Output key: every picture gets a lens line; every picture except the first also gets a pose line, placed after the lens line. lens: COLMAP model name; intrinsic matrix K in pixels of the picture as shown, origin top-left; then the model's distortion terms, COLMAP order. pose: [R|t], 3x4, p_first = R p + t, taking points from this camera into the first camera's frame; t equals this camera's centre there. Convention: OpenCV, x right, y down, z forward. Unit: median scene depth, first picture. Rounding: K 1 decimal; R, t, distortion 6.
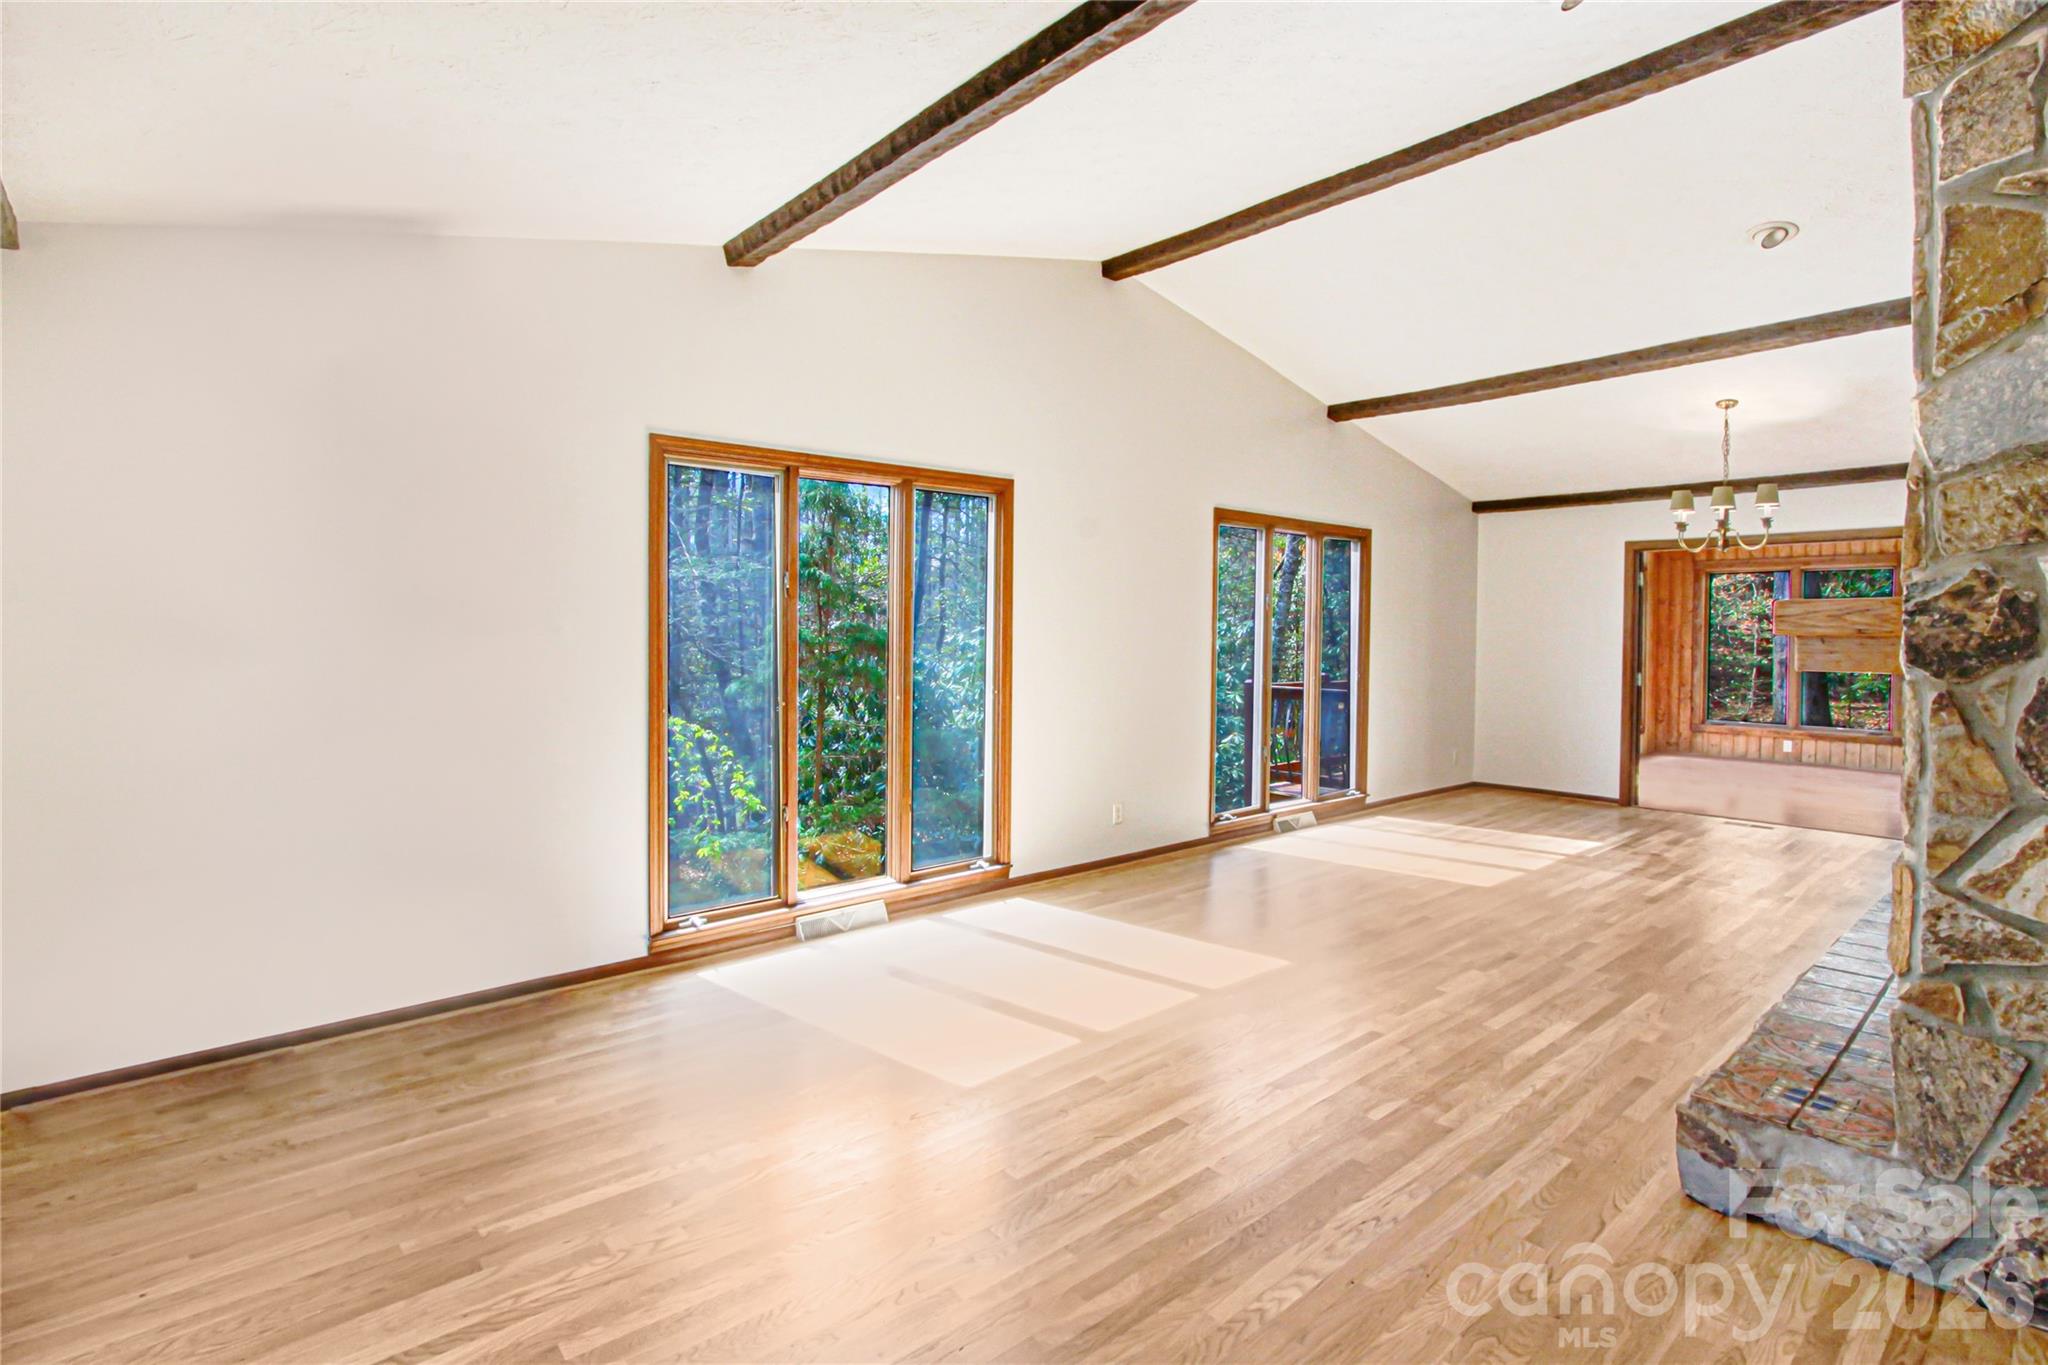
lens RADIAL K [[983.2, 0, 1151.5], [0, 983.2, 639.9], [0, 0, 1]] dist [-0.005397, -0.001422]
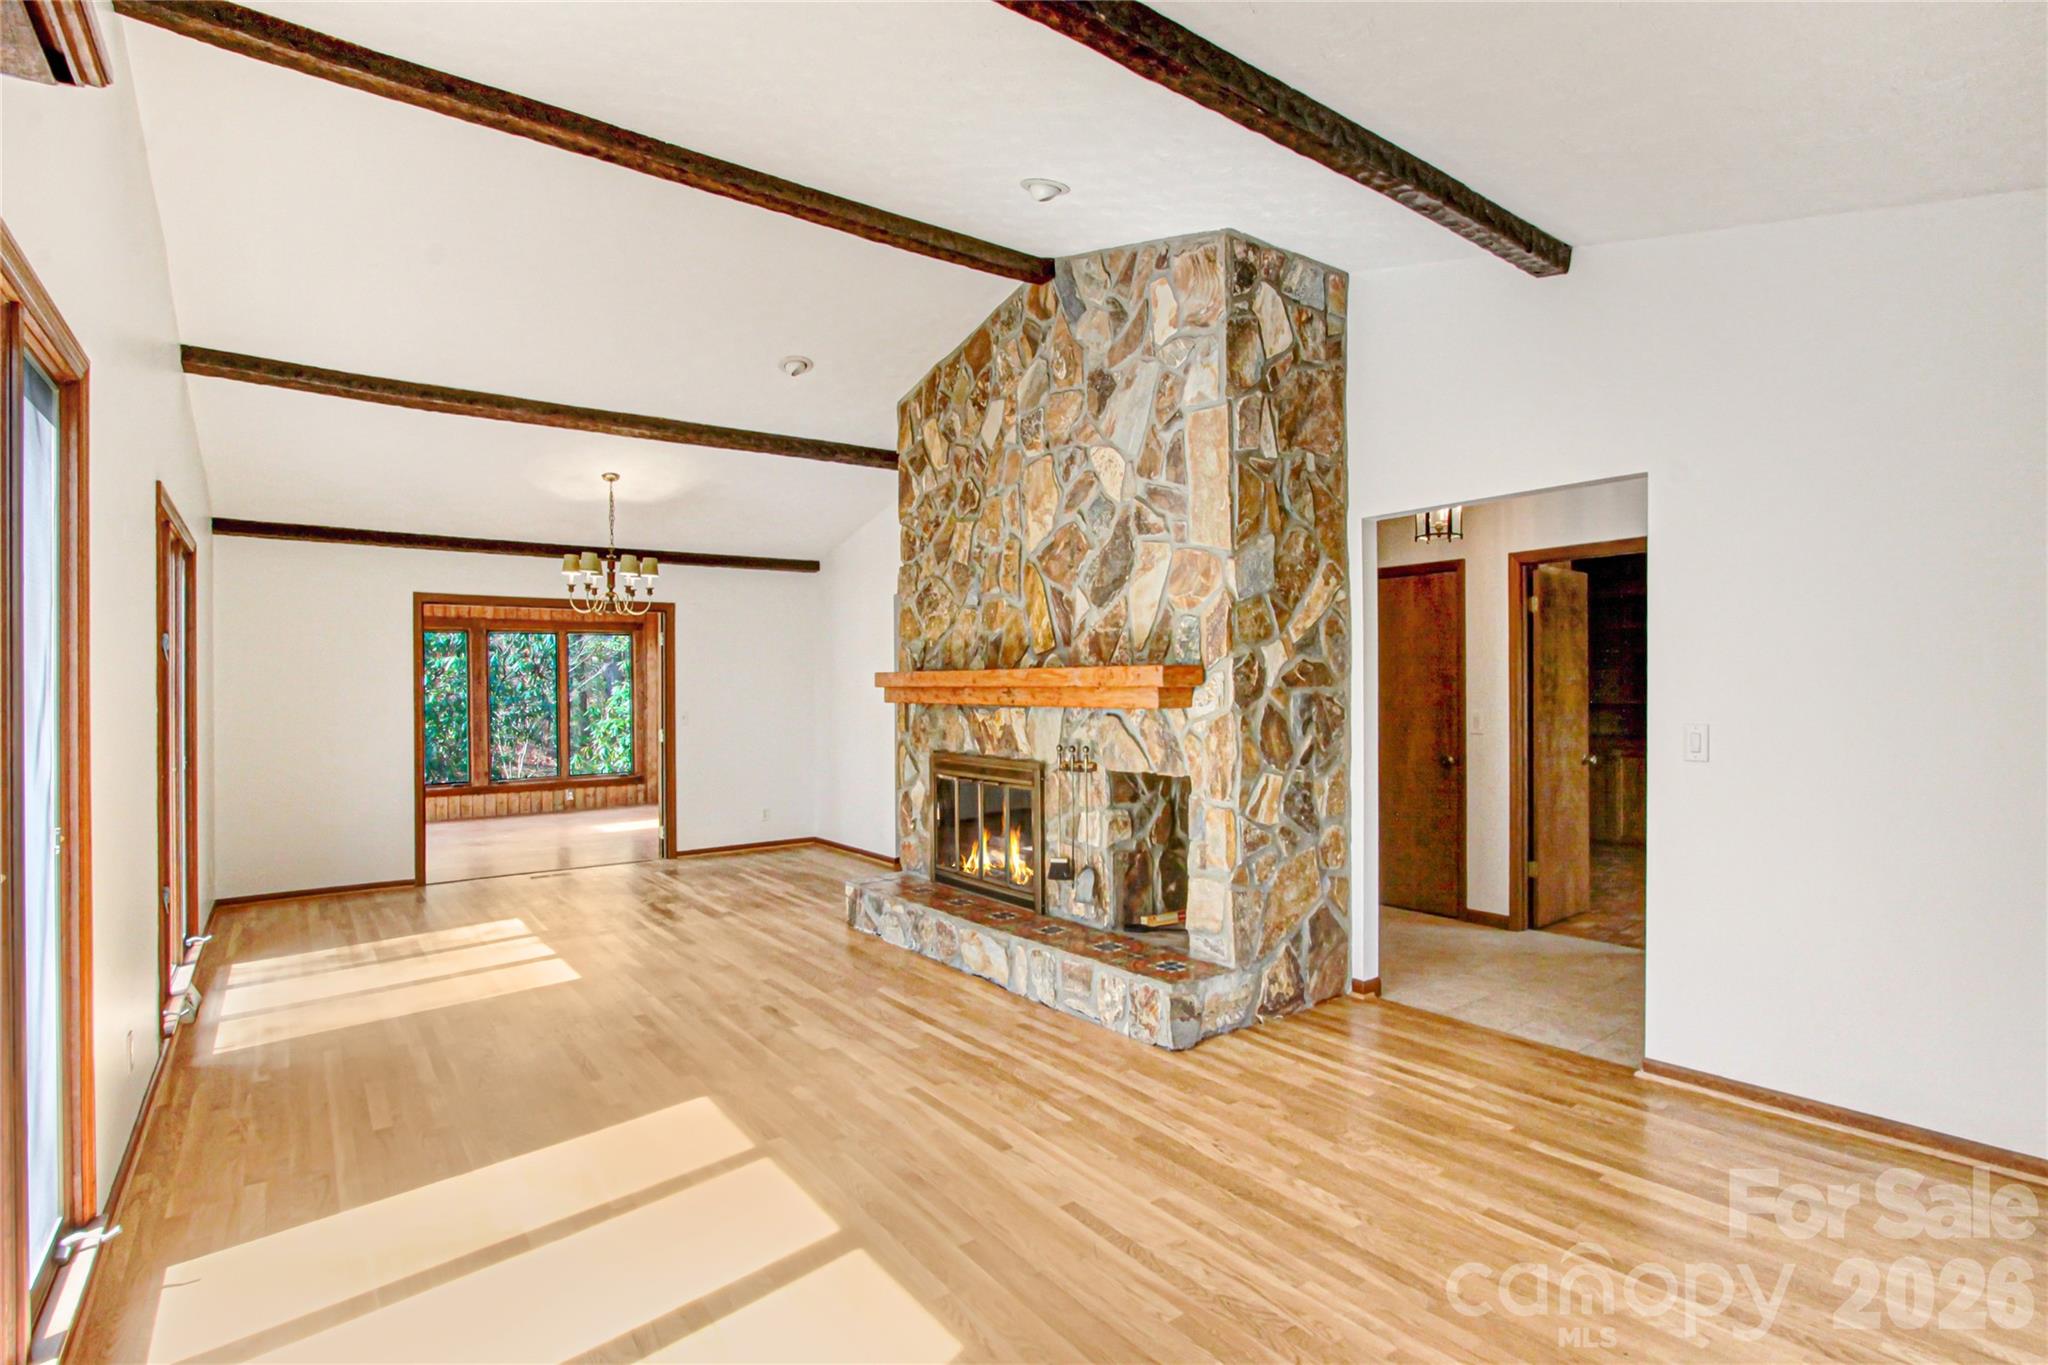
lens RADIAL K [[983.2, 0, 1025.5], [0, 983.2, 691.4], [0, 0, 1]] dist [-0.005397, -0.001422]
pose [[0.145618, -0.010489, 0.989285, -0.821814], [0.019672, 0.999777, 0.007704, -0.012400], [-0.989145, 0.018340, 0.145792, 0.808339]]
